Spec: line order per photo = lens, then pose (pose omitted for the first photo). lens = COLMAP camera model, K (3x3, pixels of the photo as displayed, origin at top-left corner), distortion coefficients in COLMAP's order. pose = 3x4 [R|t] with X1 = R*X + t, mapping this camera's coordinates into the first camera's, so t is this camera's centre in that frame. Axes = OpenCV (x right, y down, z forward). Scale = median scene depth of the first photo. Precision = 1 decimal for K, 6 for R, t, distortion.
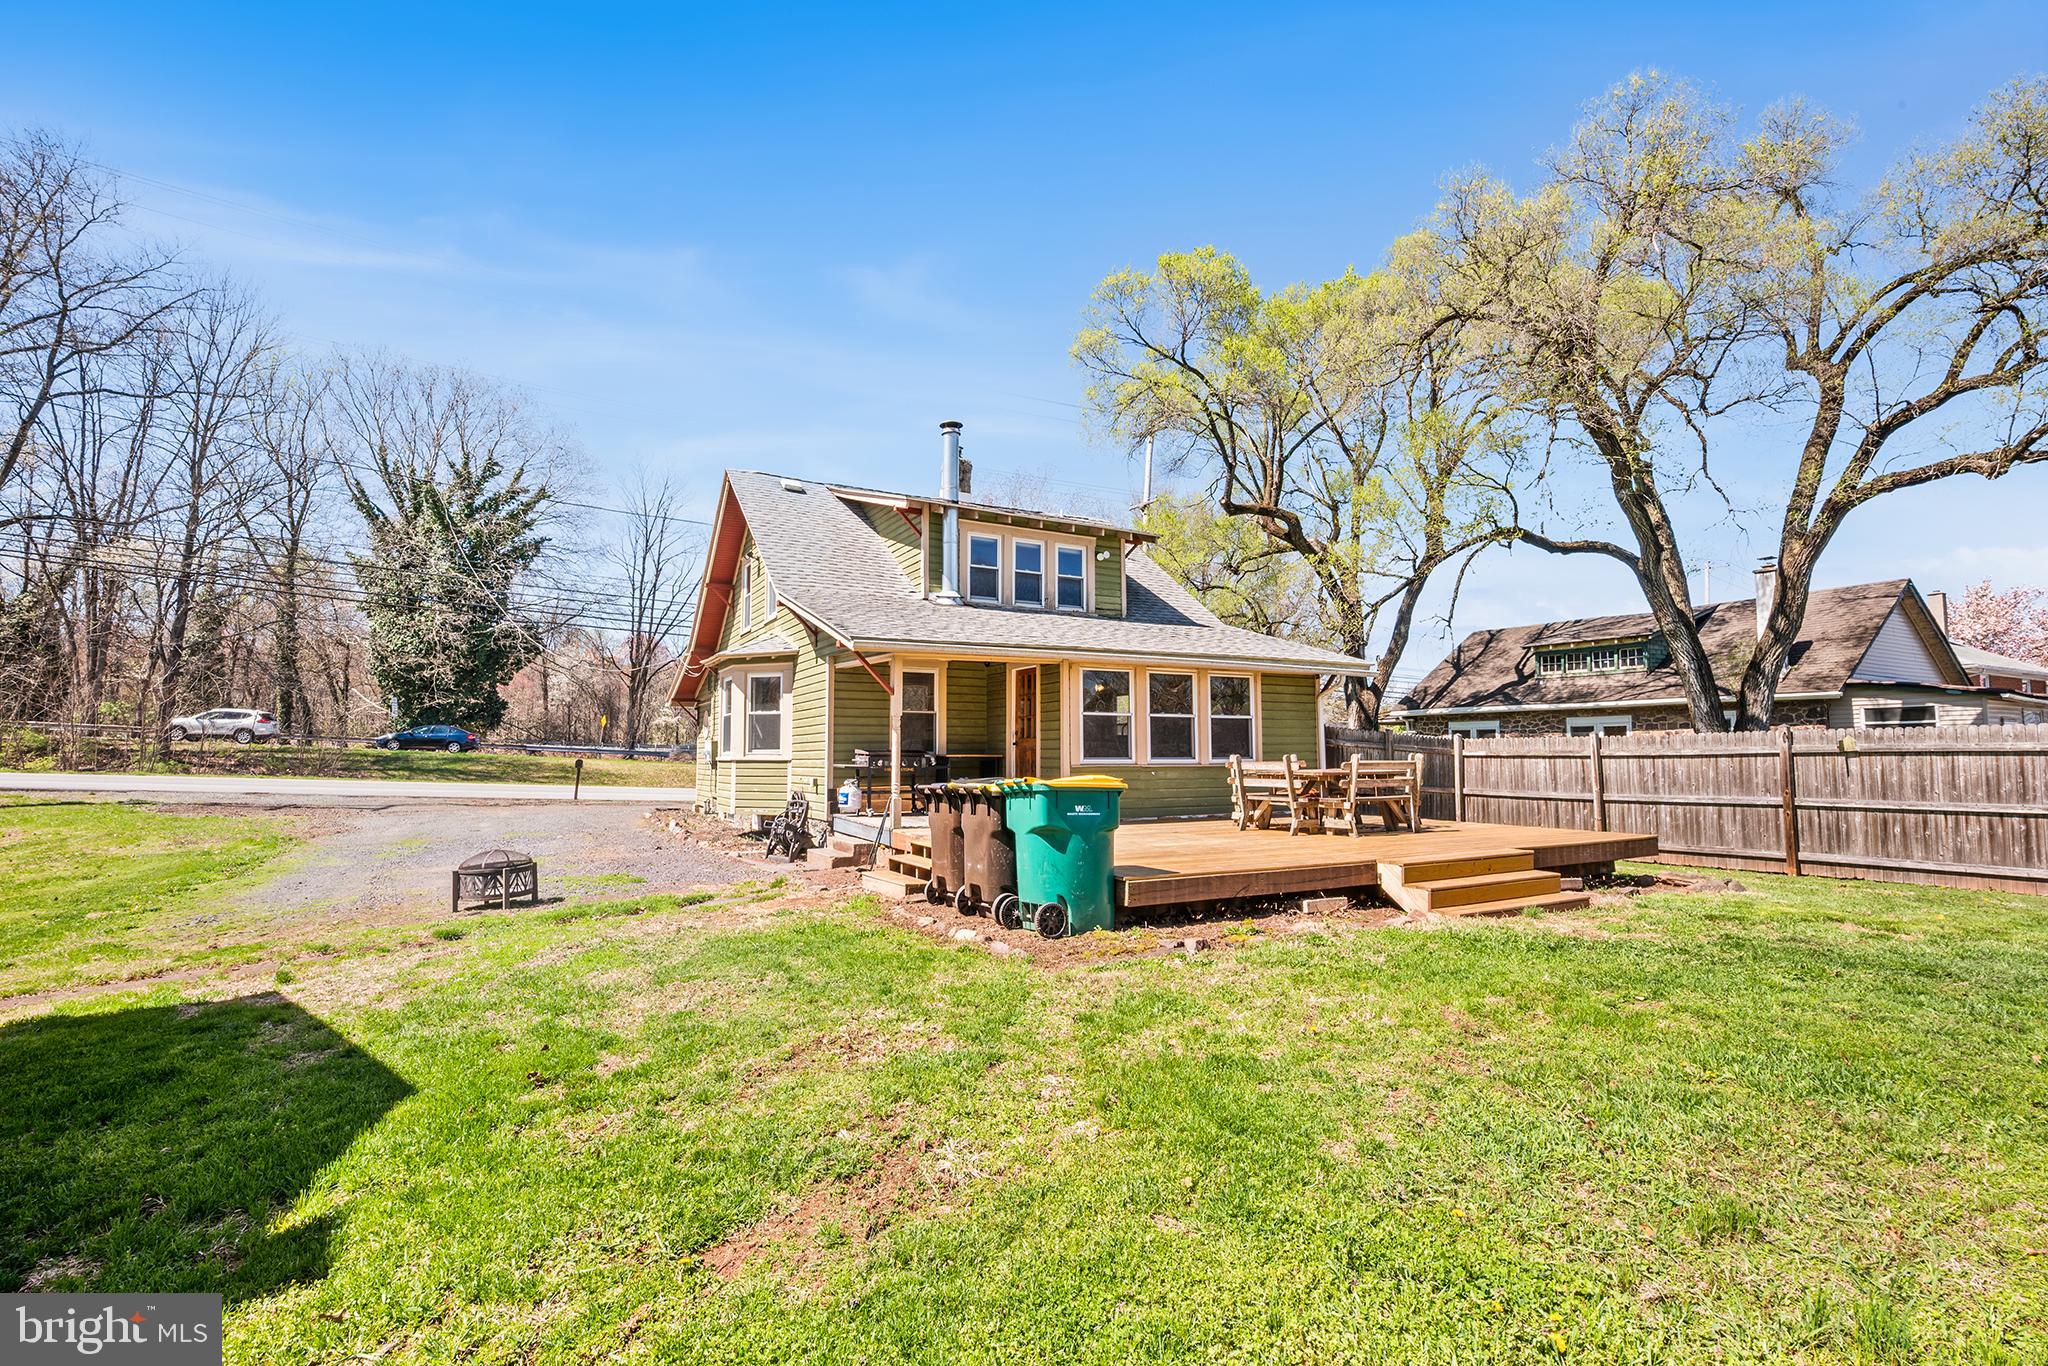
lens RADIAL K [[919.8, 0, 997.7], [0, 919.8, 702.9], [0, 0, 1]] dist [0.014644, -0.000180]
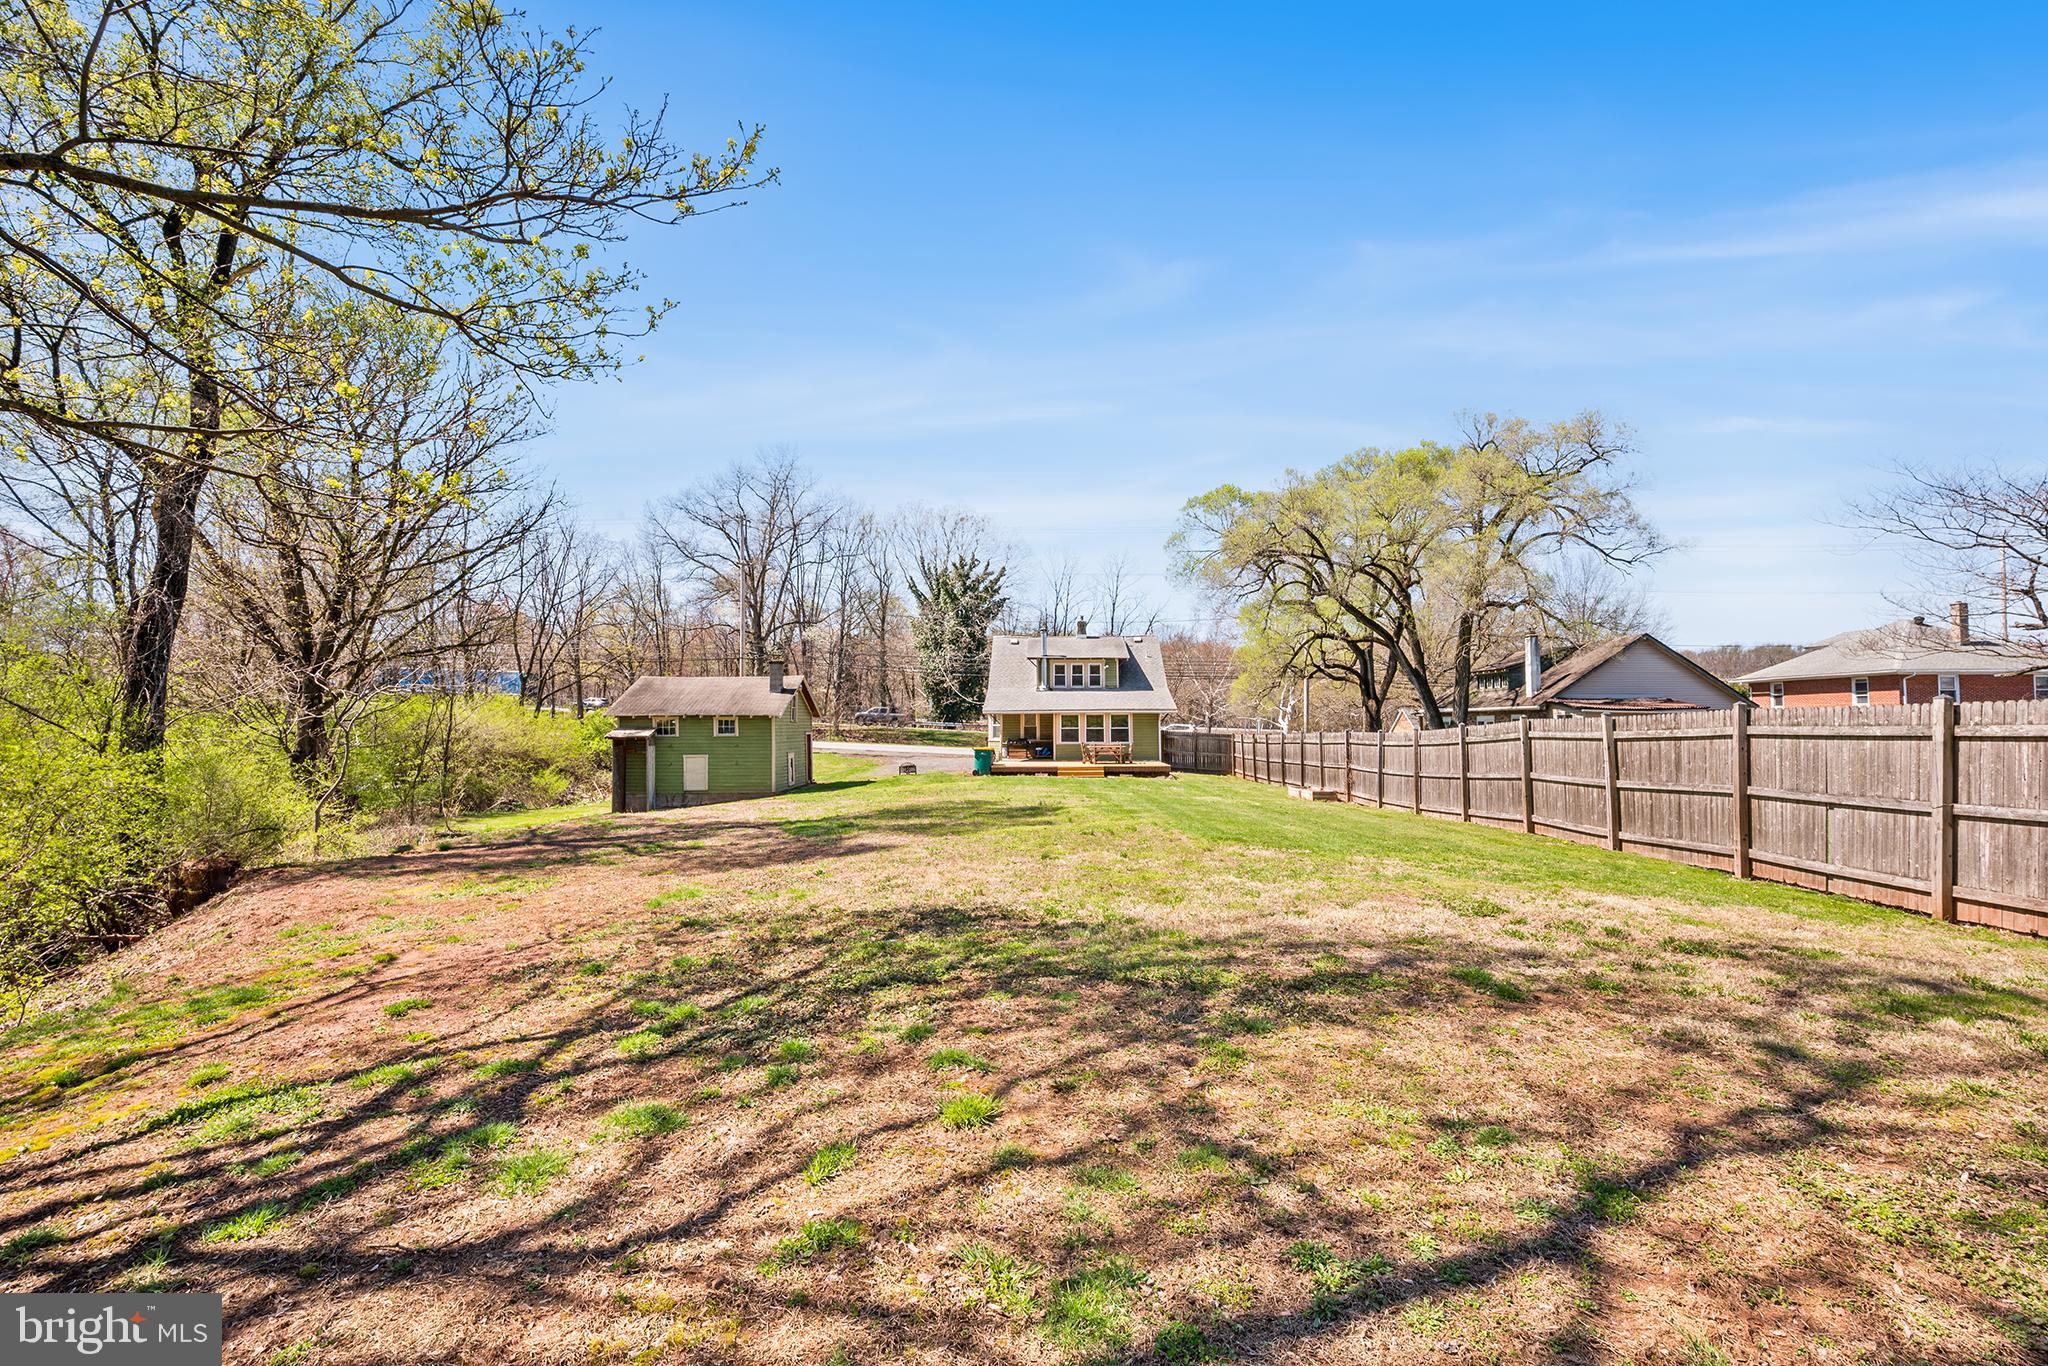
lens RADIAL K [[925.8, 0, 1022.0], [0, 925.8, 667.3], [0, 0, 1]] dist [0.000606, -0.000698]
pose [[0.869515, -0.032579, -0.492831, 1.165020], [0.030171, 0.999462, -0.012838, -0.121563], [0.492984, -0.003707, 0.870030, -1.413138]]
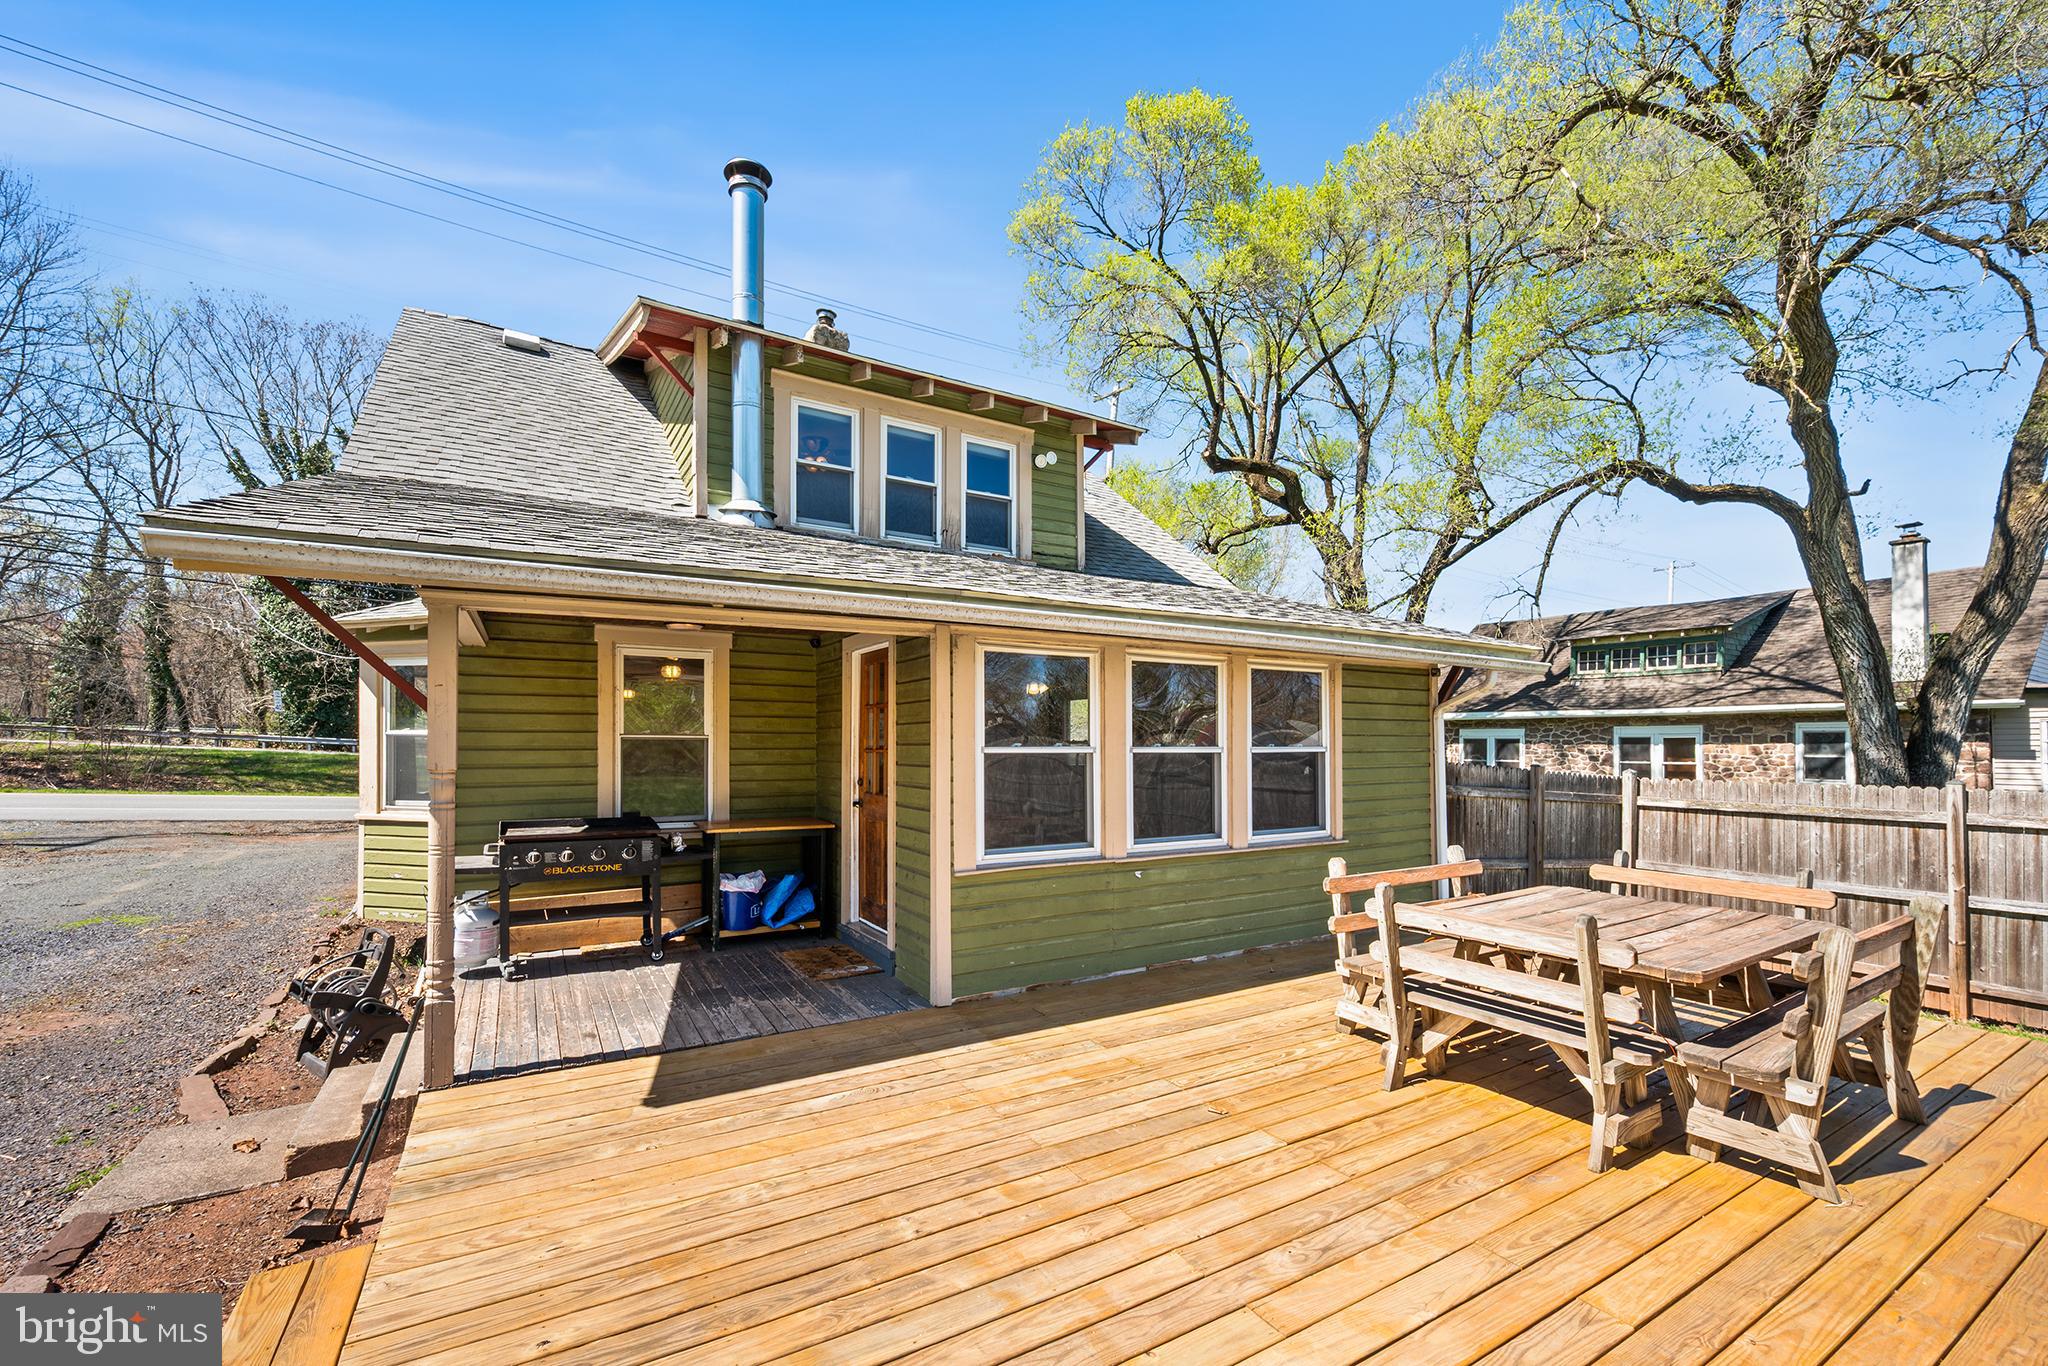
lens RADIAL K [[840.6, 0, 1010.7], [0, 840.6, 728.9], [0, 0, 1]] dist [0.001881, 0.000079]
pose [[0.998642, 0.004255, 0.051930, 0.060967], [-0.006179, 0.999298, 0.036940, -0.009953], [-0.051737, -0.037211, 0.997967, 0.432153]]
